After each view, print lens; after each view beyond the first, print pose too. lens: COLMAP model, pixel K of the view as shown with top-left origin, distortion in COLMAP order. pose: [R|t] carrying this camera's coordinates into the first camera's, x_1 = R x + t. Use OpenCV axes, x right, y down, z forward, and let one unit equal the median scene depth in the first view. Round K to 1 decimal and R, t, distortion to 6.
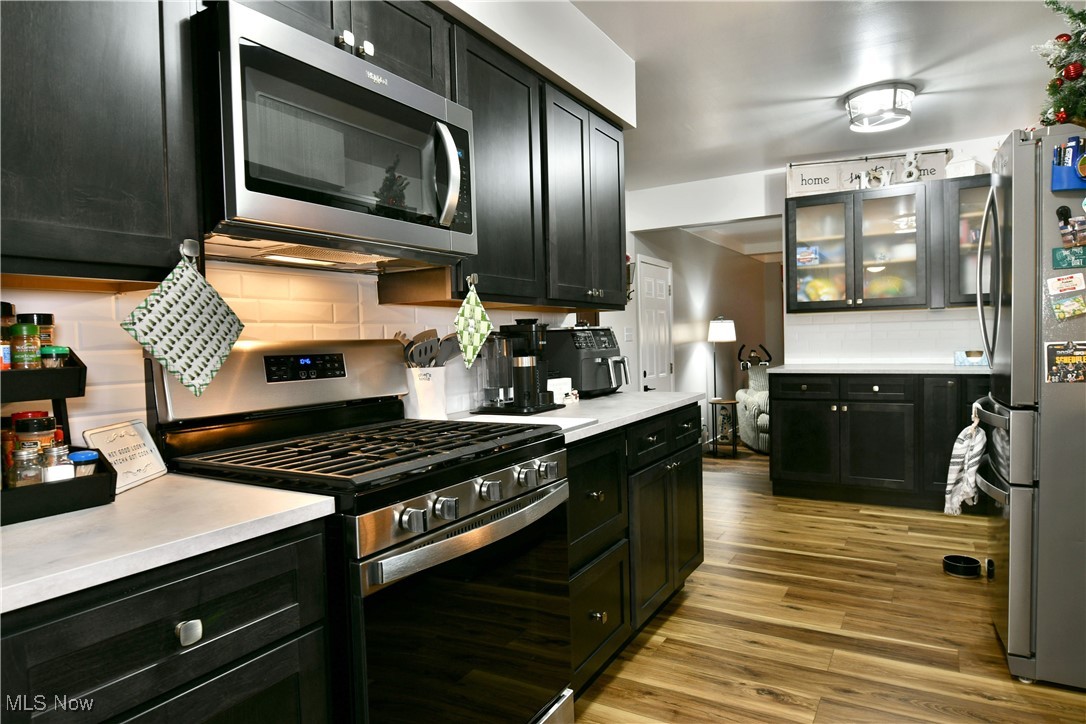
lens RADIAL K [[657.3, 0, 538.6], [0, 657.3, 362.5], [0, 0, 1]] dist [-0.011995, -0.005065]
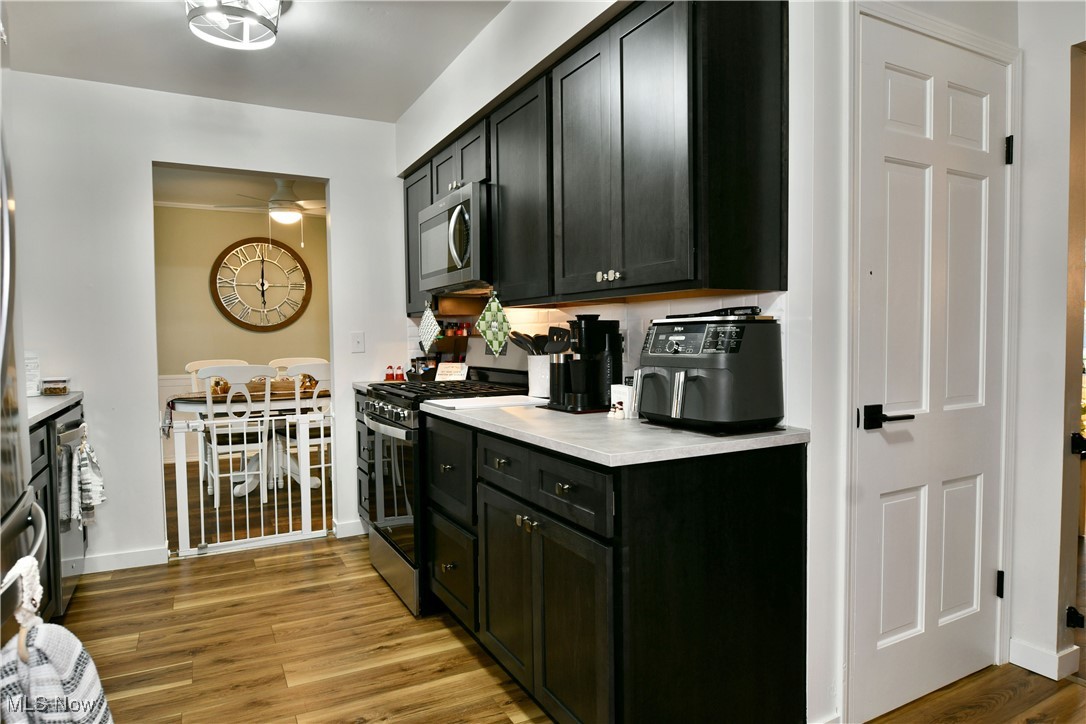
lens RADIAL K [[657.3, 0, 537.0], [0, 657.3, 361.9], [0, 0, 1]] dist [-0.011995, -0.005065]
pose [[-0.523078, 0.065180, -0.849789, 0.799140], [-0.003726, 0.996887, 0.078756, -0.069286], [0.852276, 0.044361, -0.521207, 1.382526]]
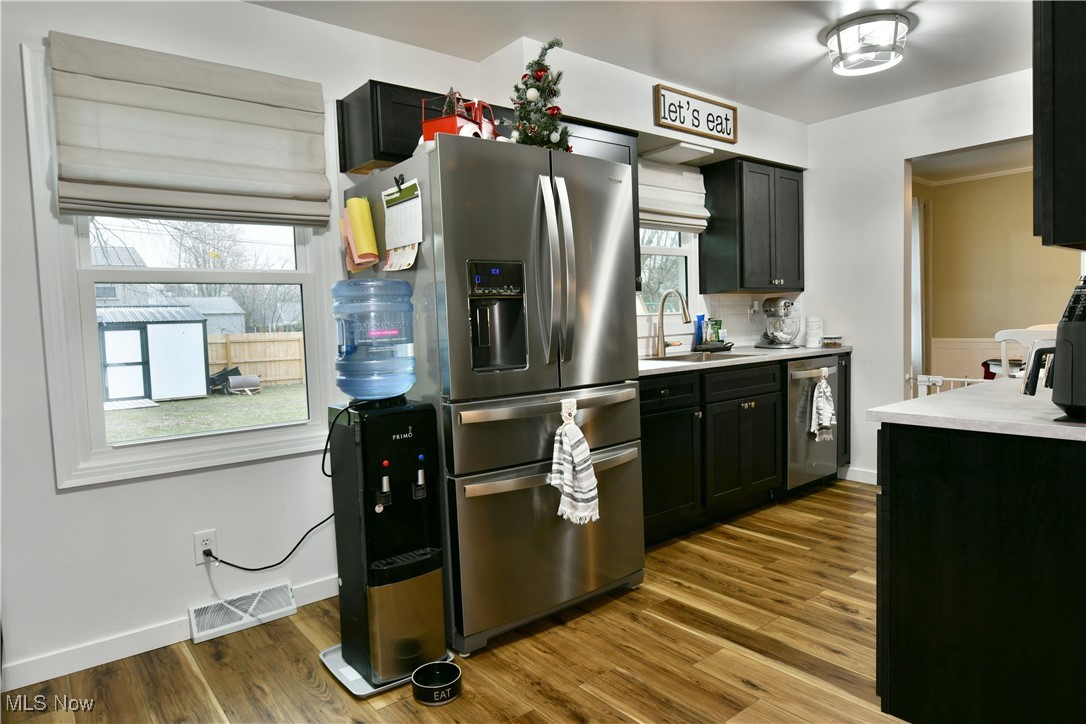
lens RADIAL K [[657.3, 0, 533.3], [0, 657.3, 362.0], [0, 0, 1]] dist [-0.011995, -0.005065]
pose [[-0.933807, 0.037481, 0.355808, 0.367342], [0.072874, 0.993575, 0.086591, -0.077826], [-0.350277, 0.106789, -0.930539, 1.865681]]
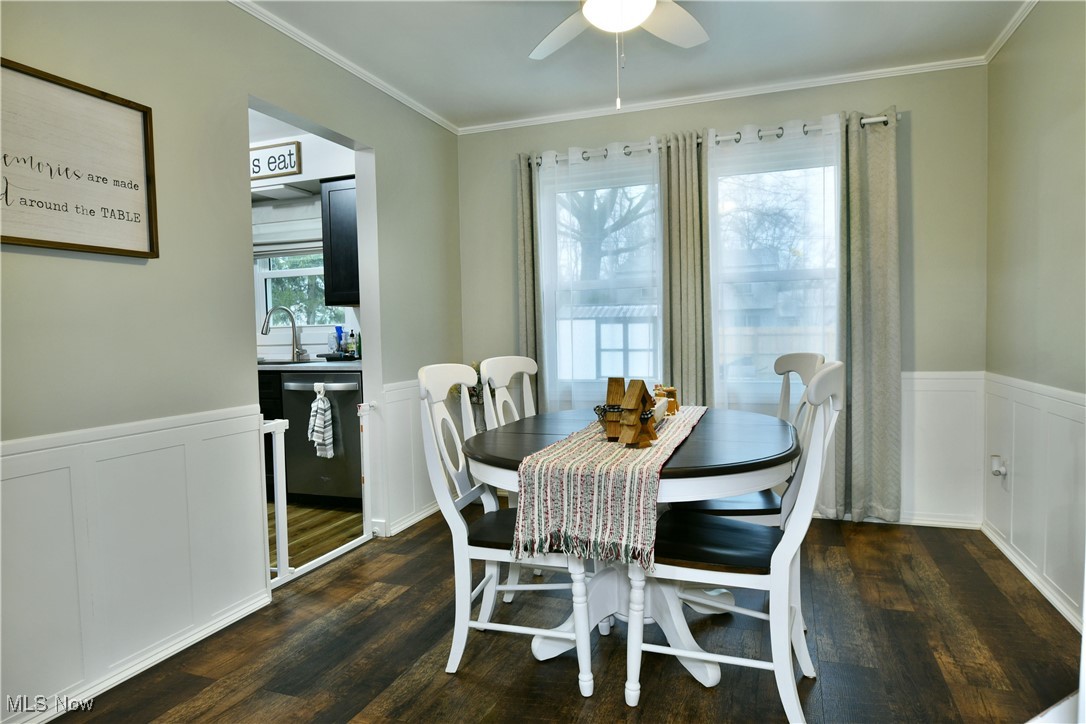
lens RADIAL K [[657.3, 0, 549.8], [0, 657.3, 362.3], [0, 0, 1]] dist [-0.011995, -0.005065]
pose [[-0.185384, -0.014974, 0.982552, -1.337636], [0.062313, 0.997692, 0.026962, 0.063040], [-0.980688, 0.066224, -0.184023, -0.071252]]
